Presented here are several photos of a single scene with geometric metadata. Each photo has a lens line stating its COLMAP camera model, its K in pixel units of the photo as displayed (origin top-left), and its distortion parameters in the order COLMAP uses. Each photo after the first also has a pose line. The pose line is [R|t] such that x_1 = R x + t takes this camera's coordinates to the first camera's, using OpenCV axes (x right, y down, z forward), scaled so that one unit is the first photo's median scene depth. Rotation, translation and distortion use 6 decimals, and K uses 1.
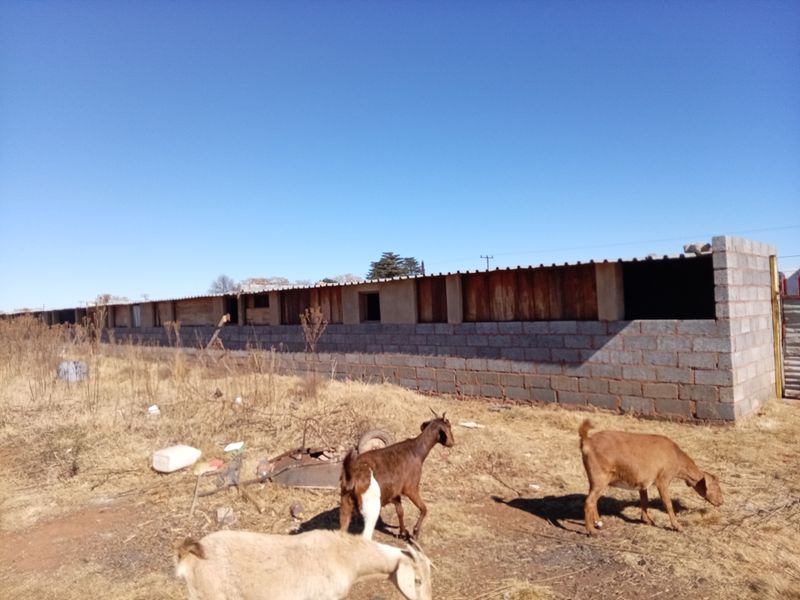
lens RADIAL K [[566.8, 0, 397.0], [0, 566.8, 300.3], [0, 0, 1]] dist [0.075437, -0.110315]
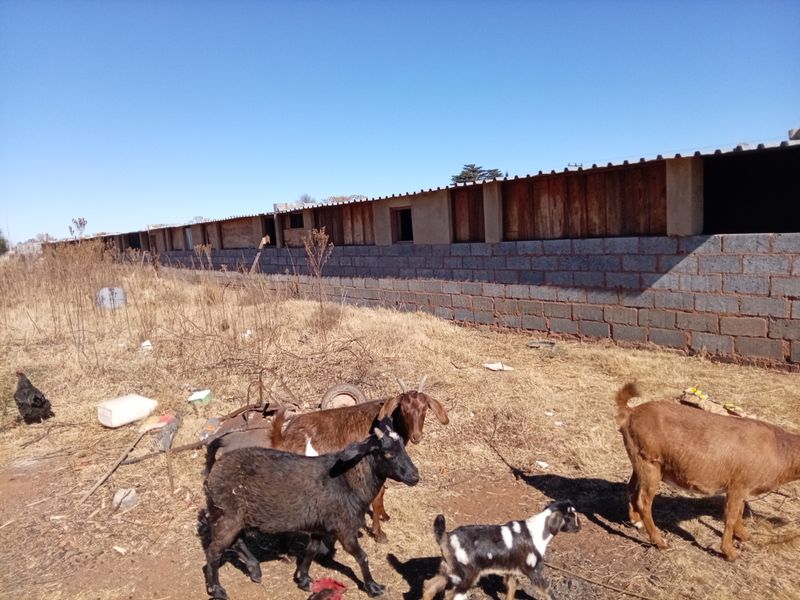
lens RADIAL K [[583.2, 0, 398.5], [0, 583.2, 306.3], [0, 0, 1]] dist [0.077299, -0.113775]
pose [[0.991322, -0.005156, -0.131352, 0.093357], [0.024965, 0.988430, 0.149610, 0.000982], [0.129061, -0.151591, 0.979981, 0.150072]]
